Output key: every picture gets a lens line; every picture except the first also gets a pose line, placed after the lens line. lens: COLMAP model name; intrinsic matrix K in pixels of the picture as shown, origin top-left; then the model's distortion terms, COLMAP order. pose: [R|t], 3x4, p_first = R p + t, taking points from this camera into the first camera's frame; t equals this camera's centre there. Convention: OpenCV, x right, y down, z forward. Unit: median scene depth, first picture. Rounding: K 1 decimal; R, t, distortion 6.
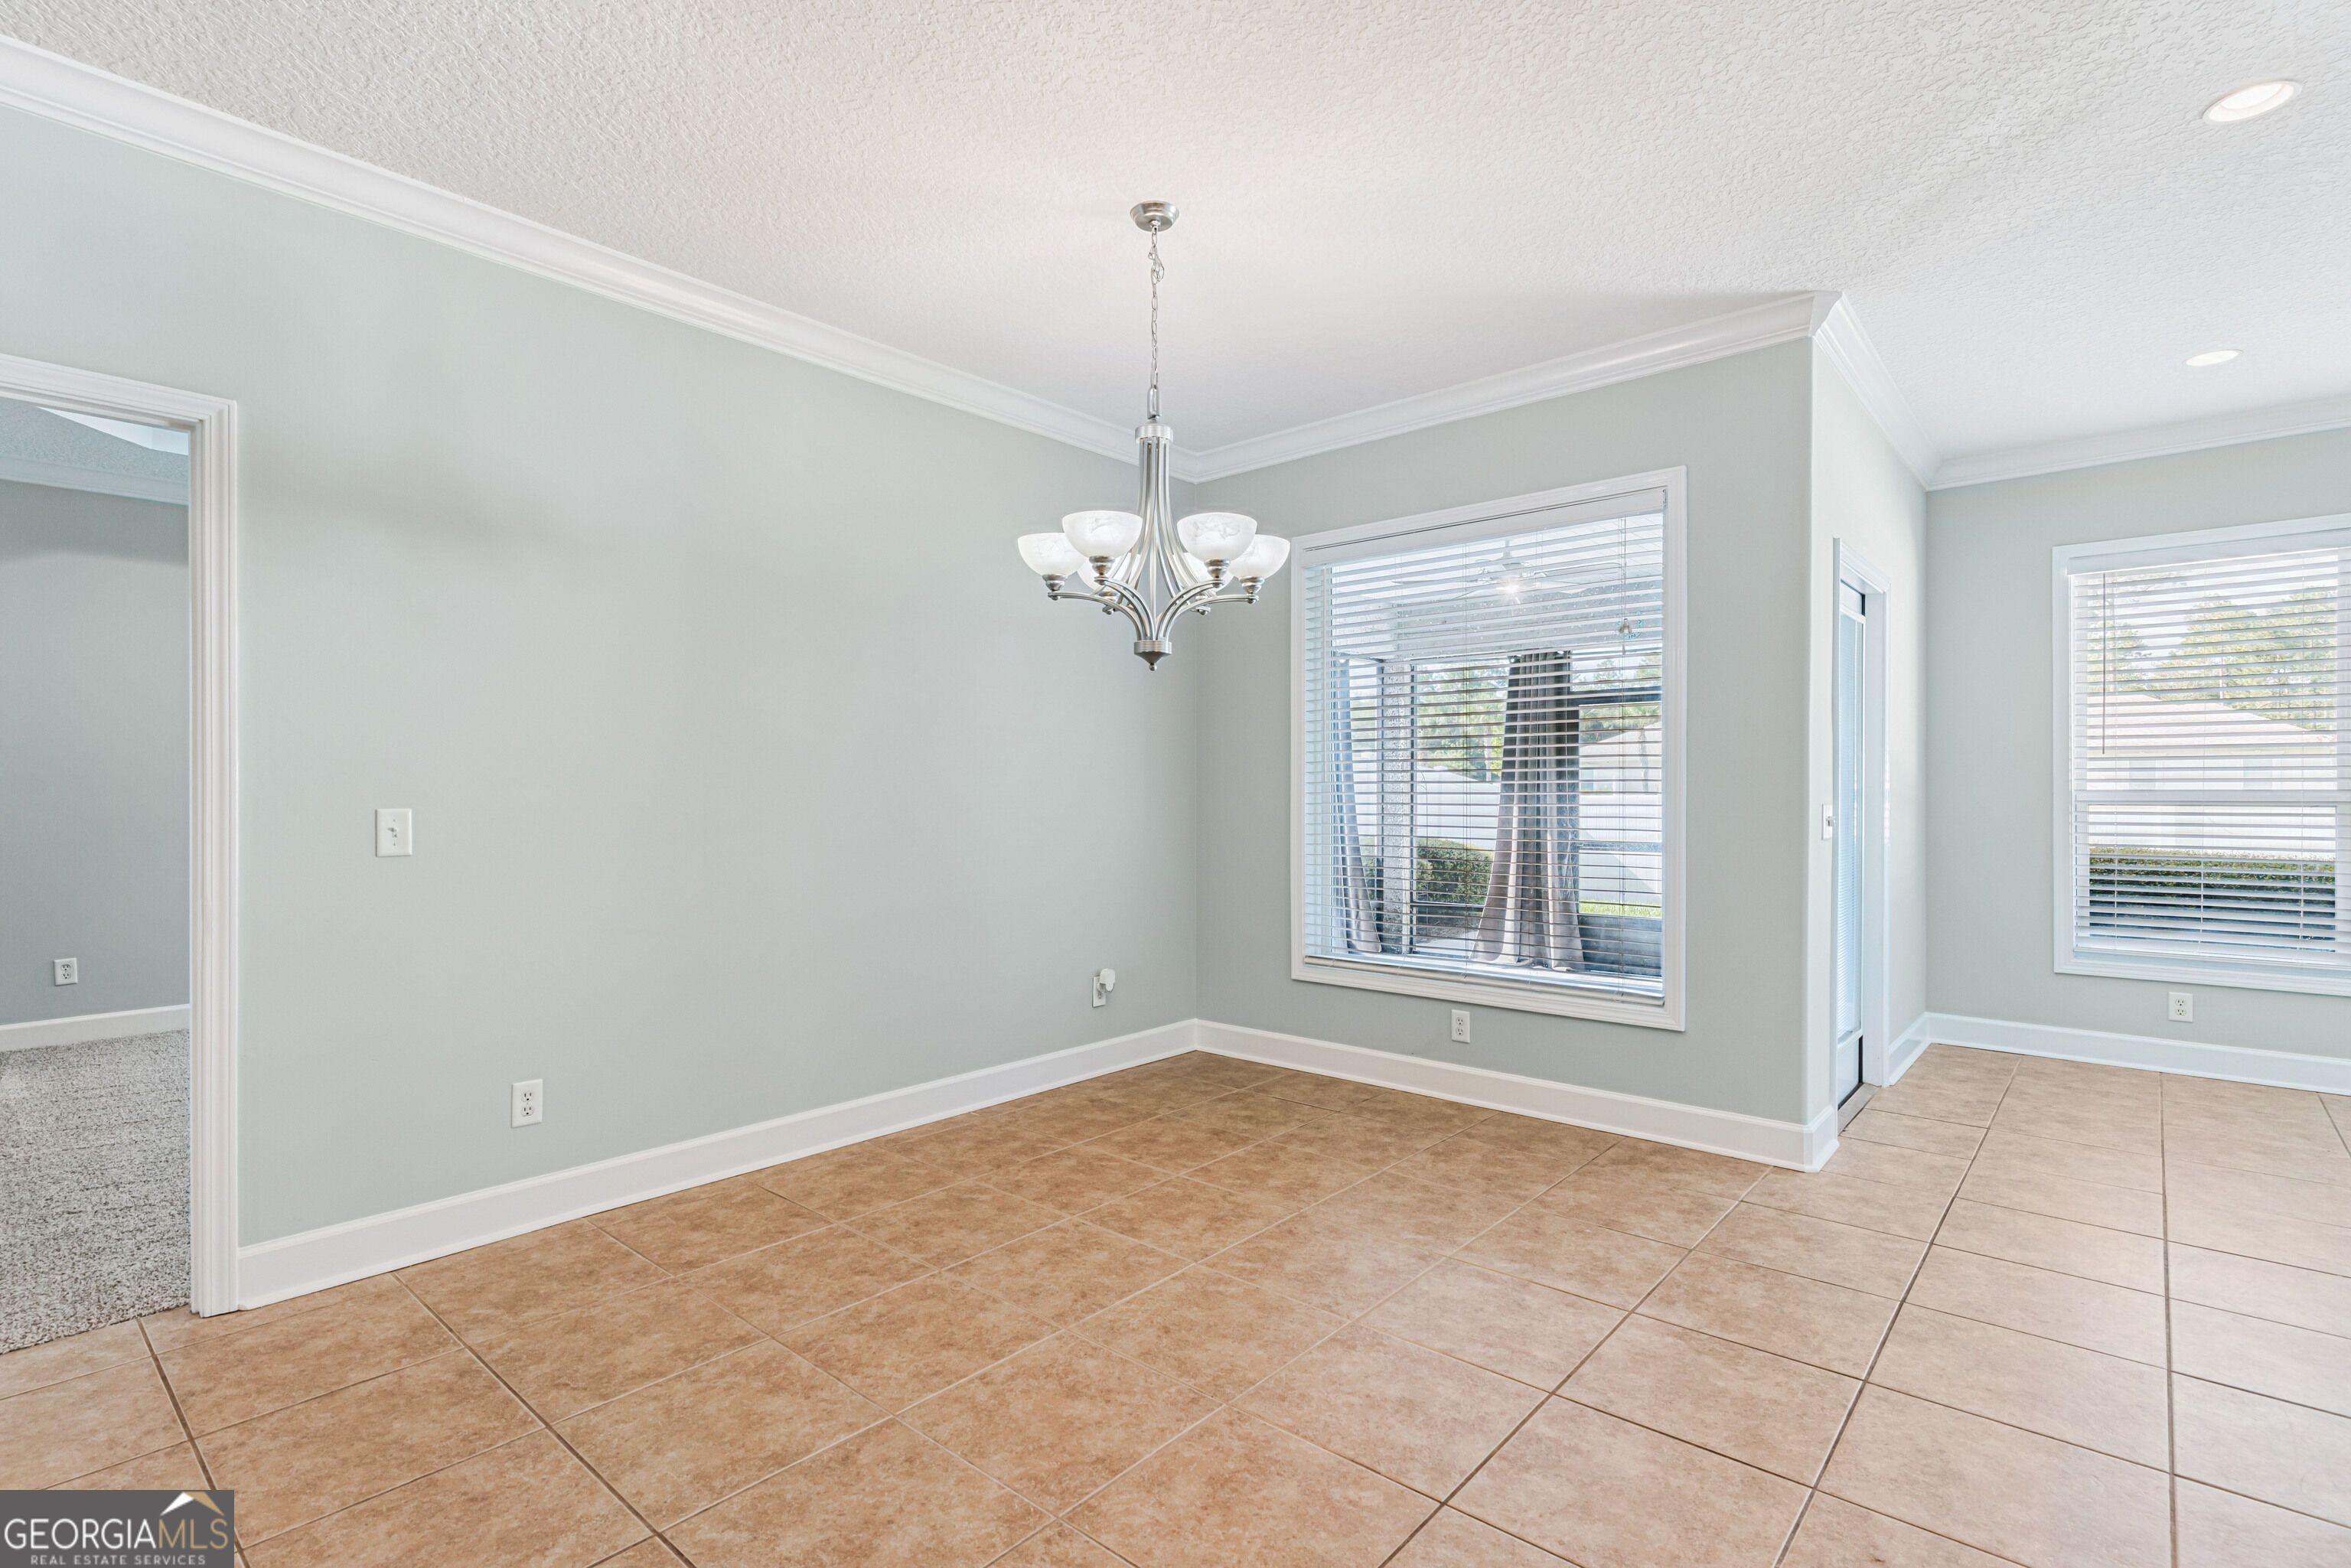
lens RADIAL K [[1113.3, 0, 1147.8], [0, 1113.3, 787.1], [0, 0, 1]] dist [0.001528, -0.000189]
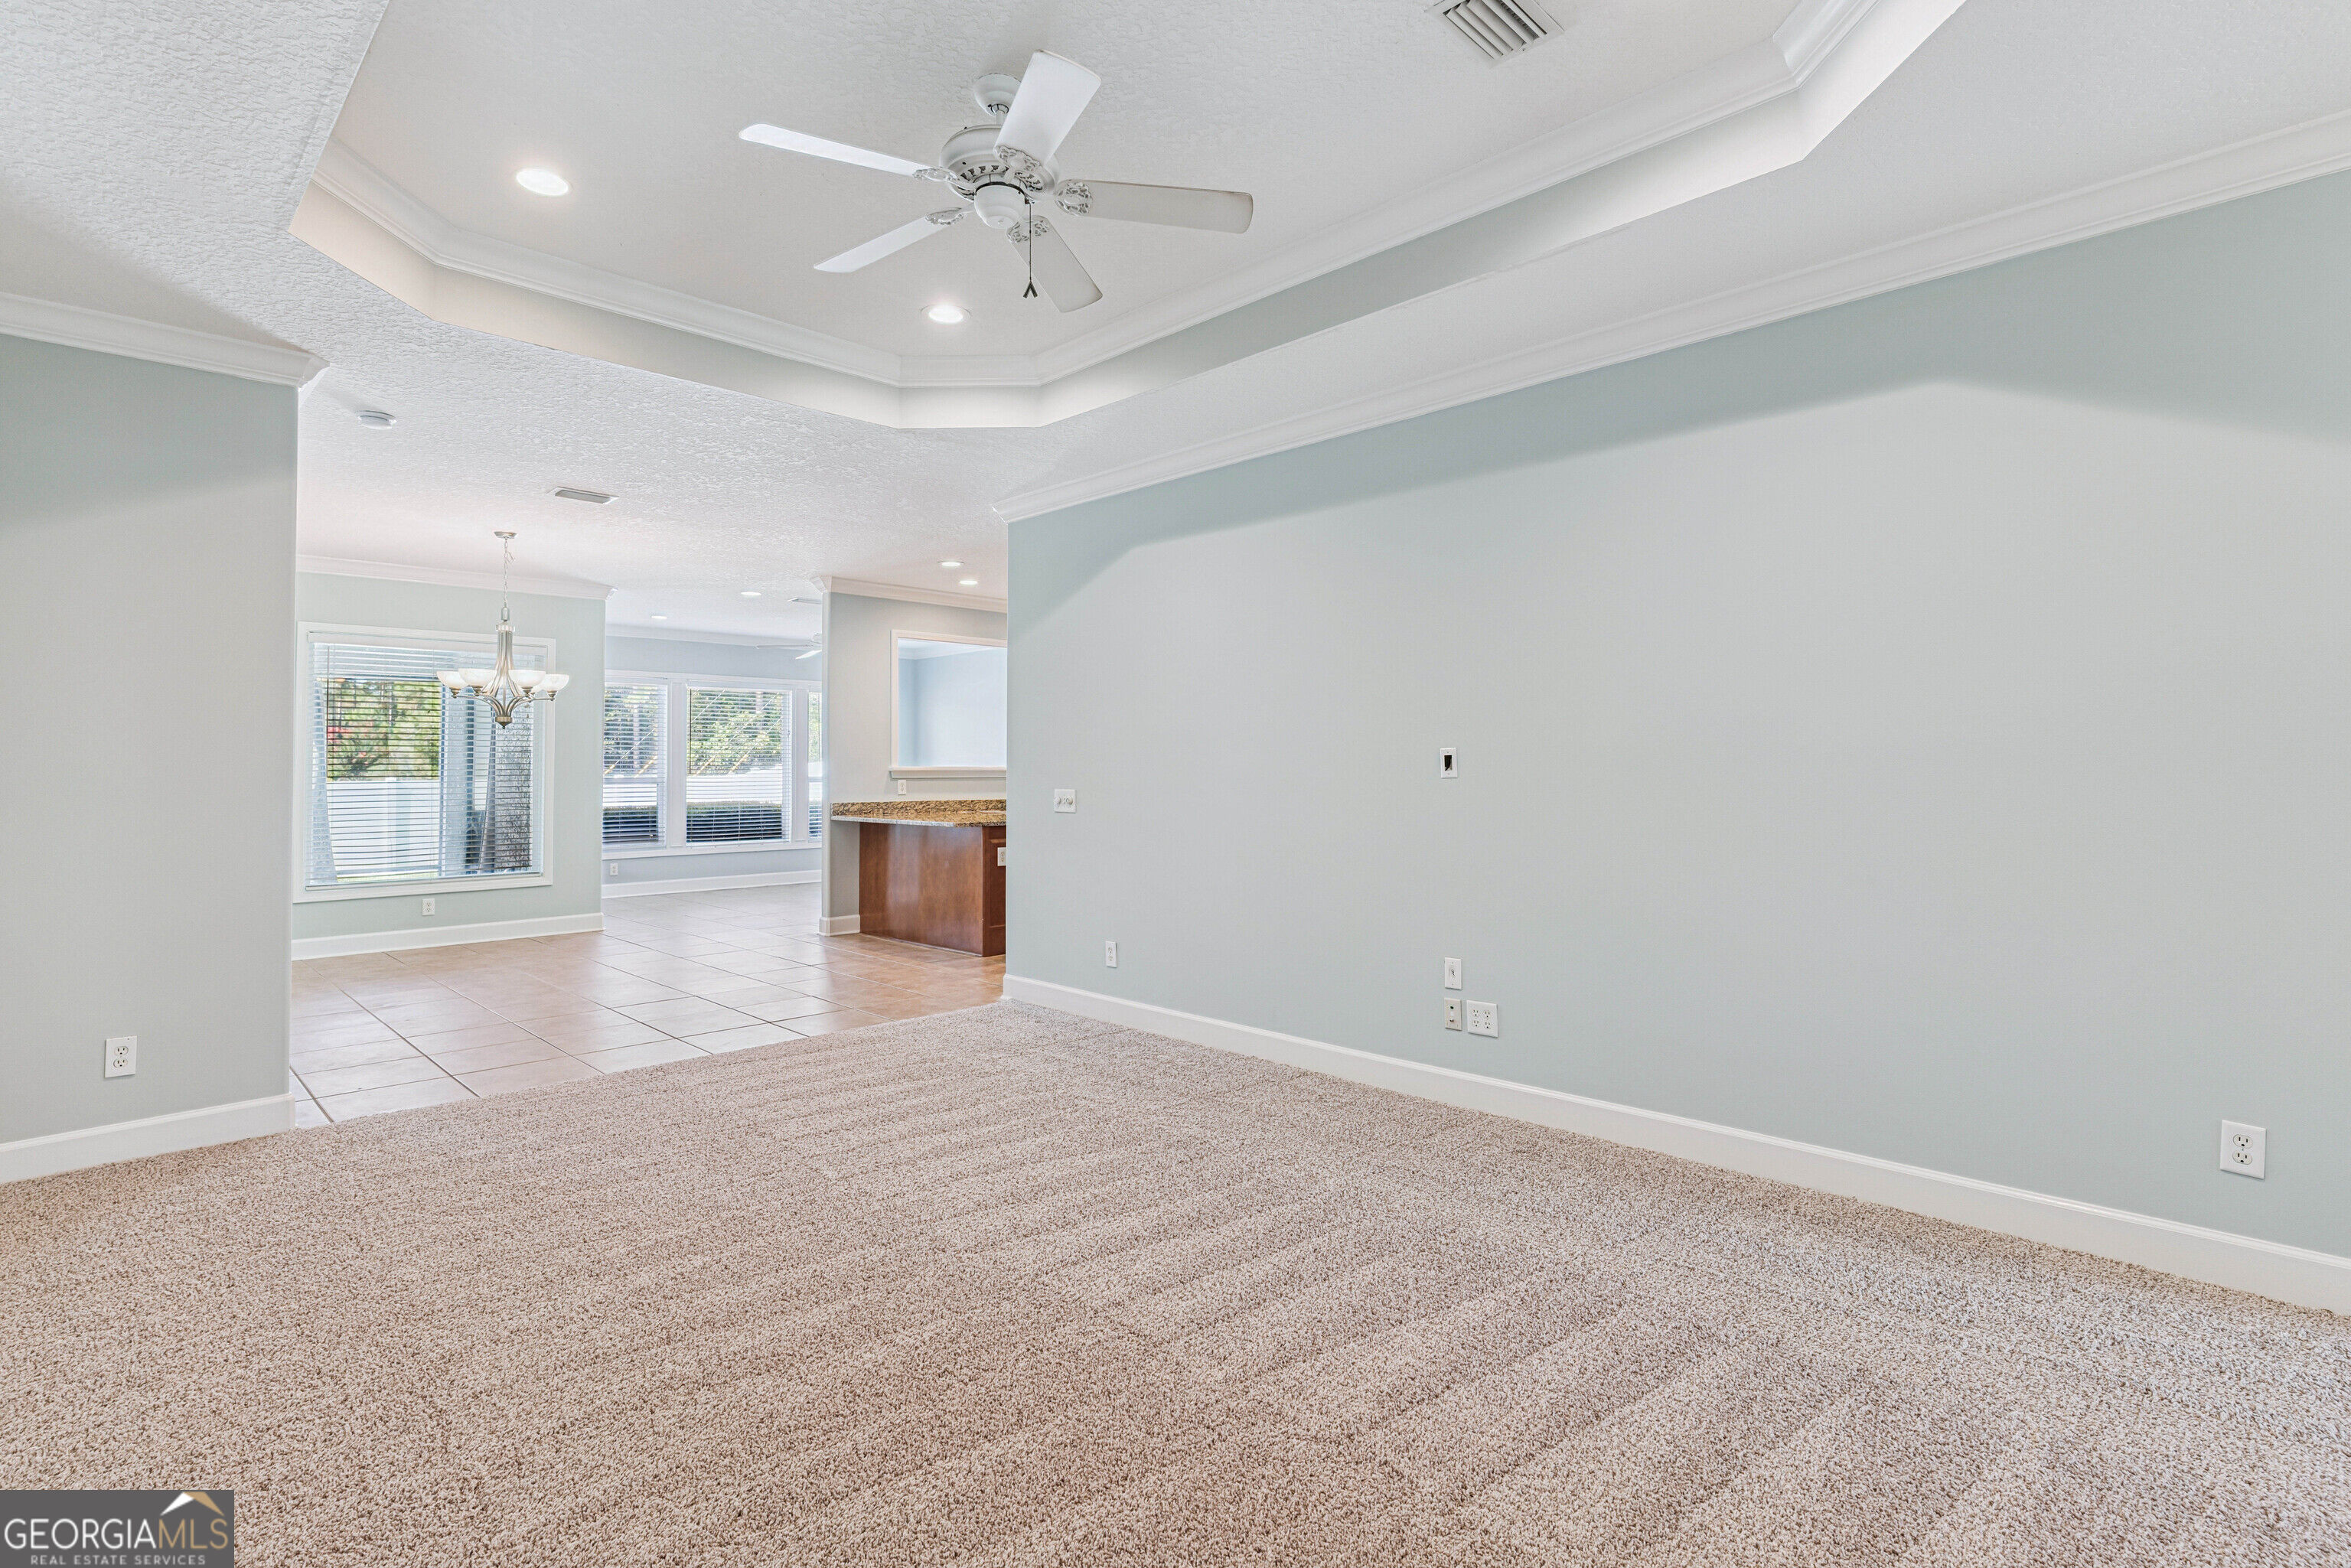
lens RADIAL K [[1113.3, 0, 1166.5], [0, 1113.3, 739.4], [0, 0, 1]] dist [0.001528, -0.000189]
pose [[0.060909, 0.027959, 0.997752, -1.827076], [0.003761, 0.999594, -0.028240, -0.011748], [-0.998136, 0.005473, 0.060779, -0.425367]]
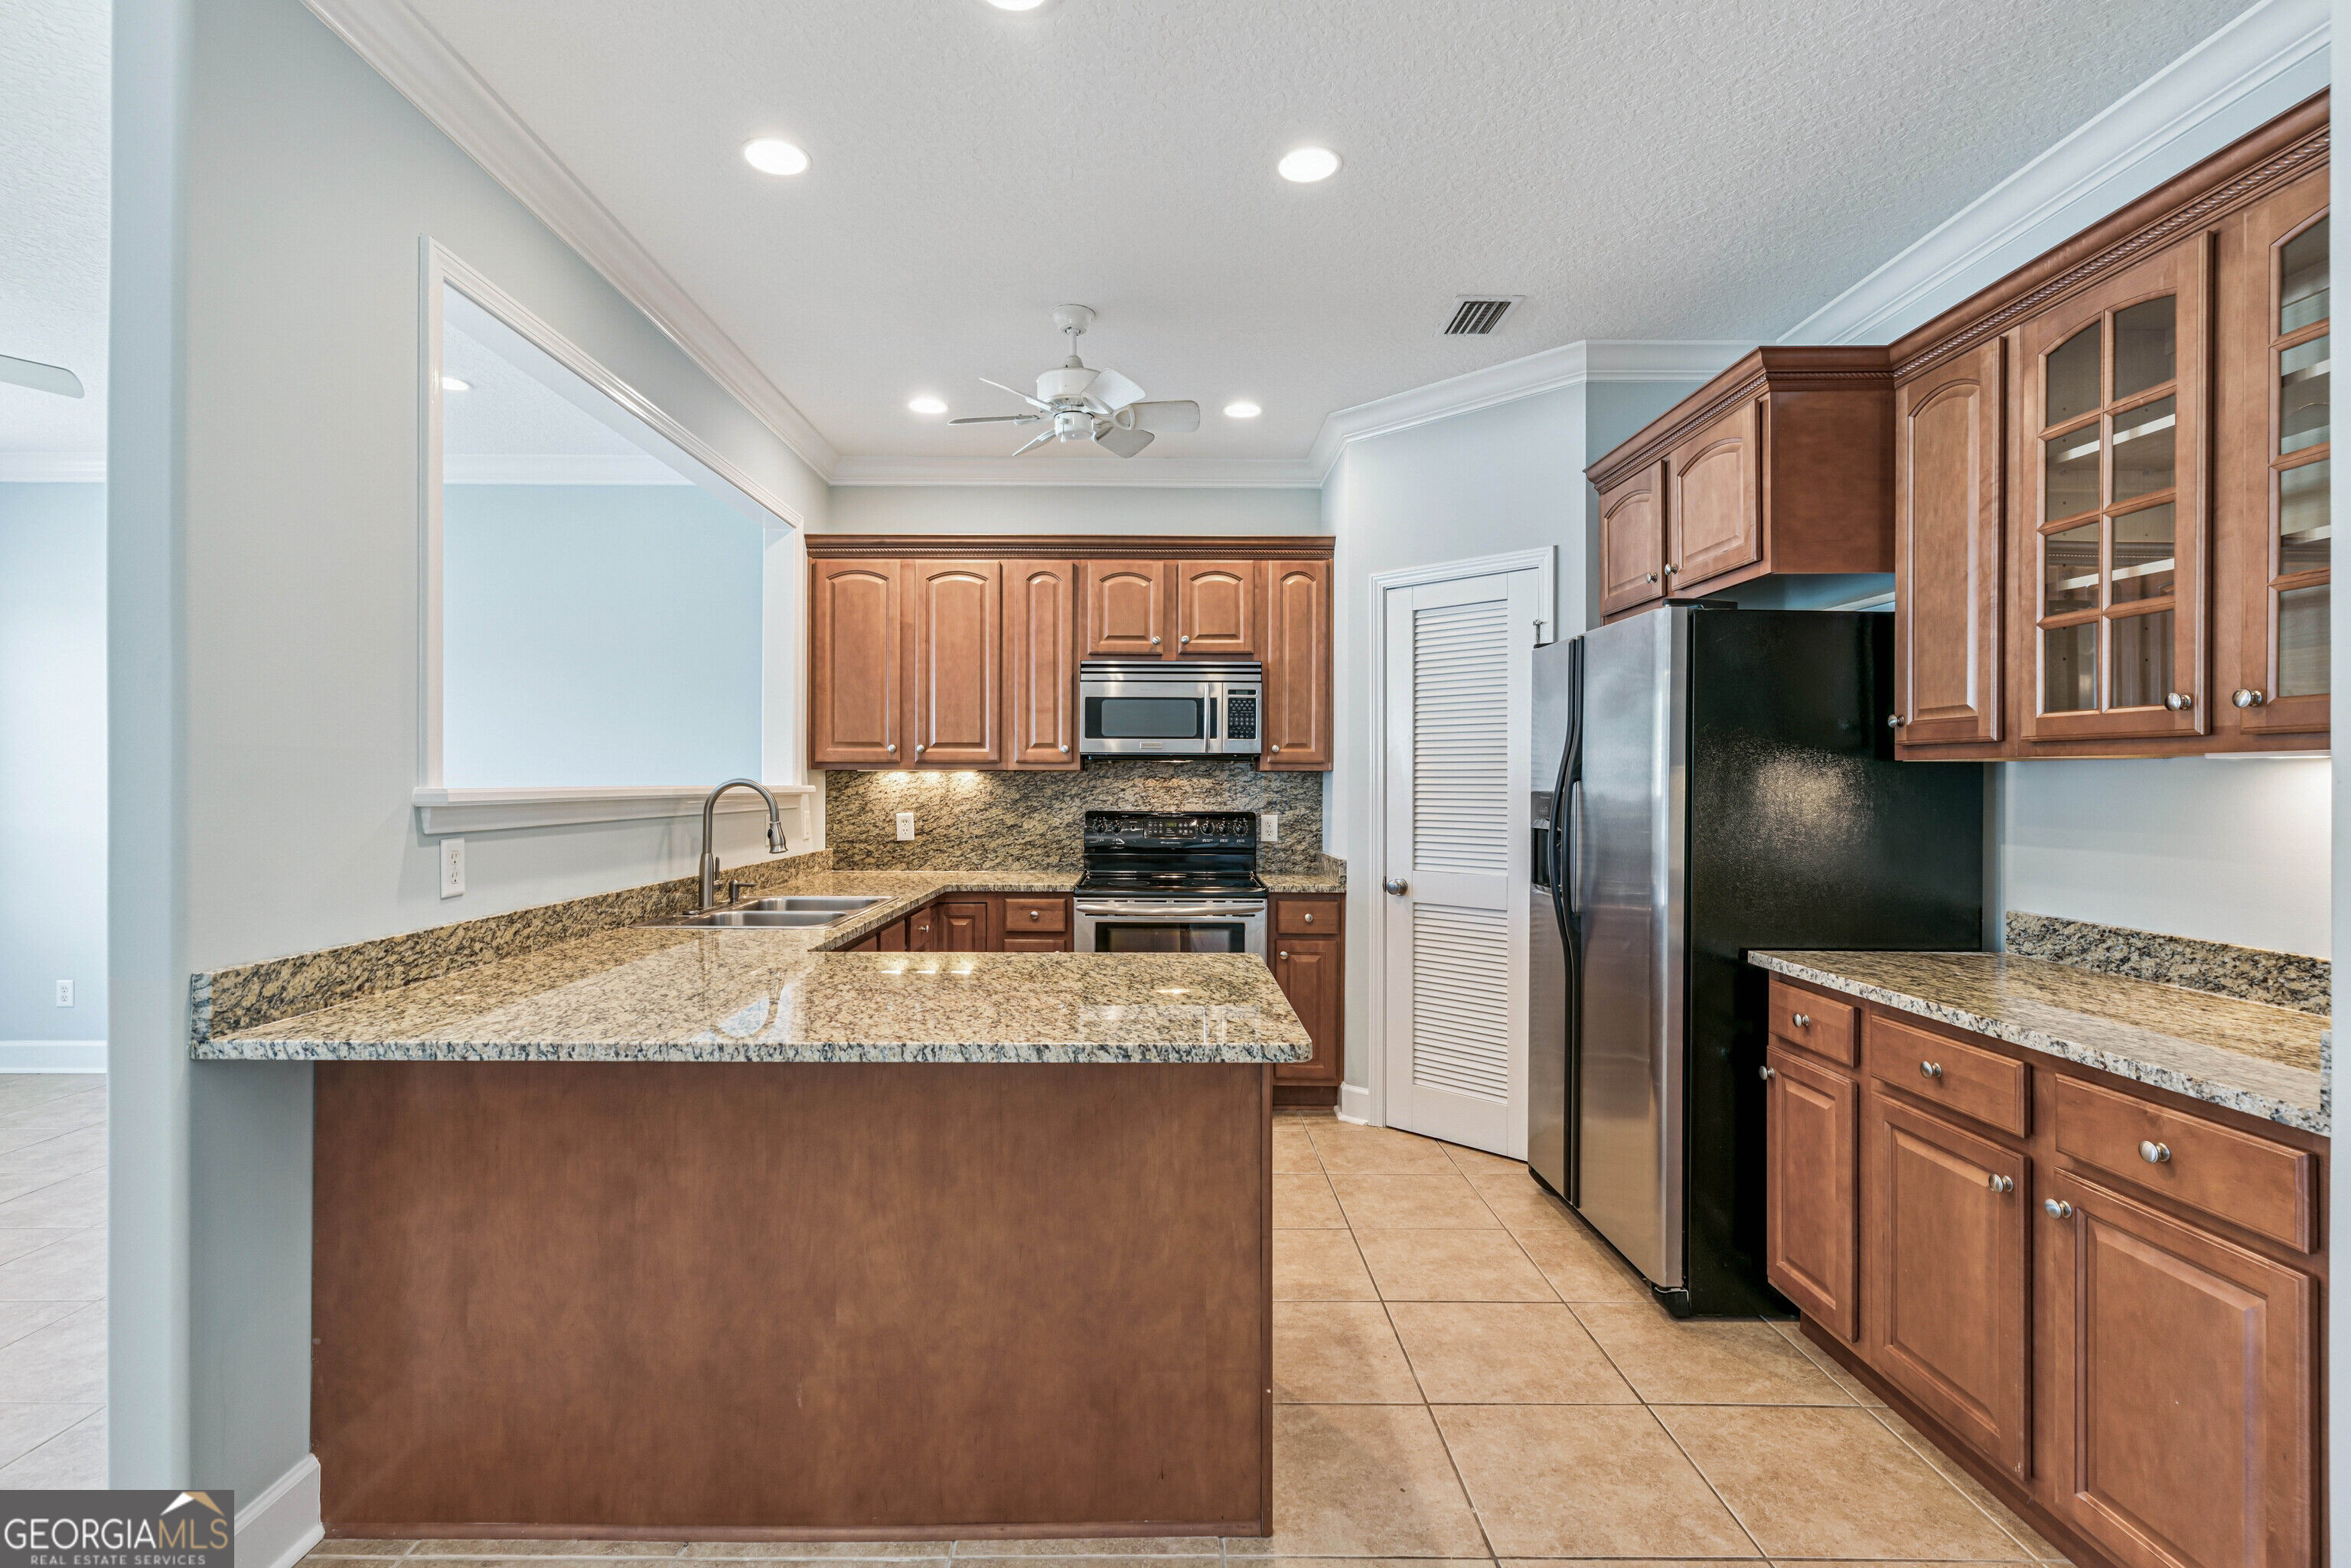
lens RADIAL K [[1113.3, 0, 1139.6], [0, 1113.3, 774.2], [0, 0, 1]] dist [0.001528, -0.000189]
pose [[-0.667312, 0.000866, 0.744778, -0.105612], [-0.003611, 0.999984, -0.004398, -0.029754], [-0.744769, -0.005624, -0.667298, 0.455240]]
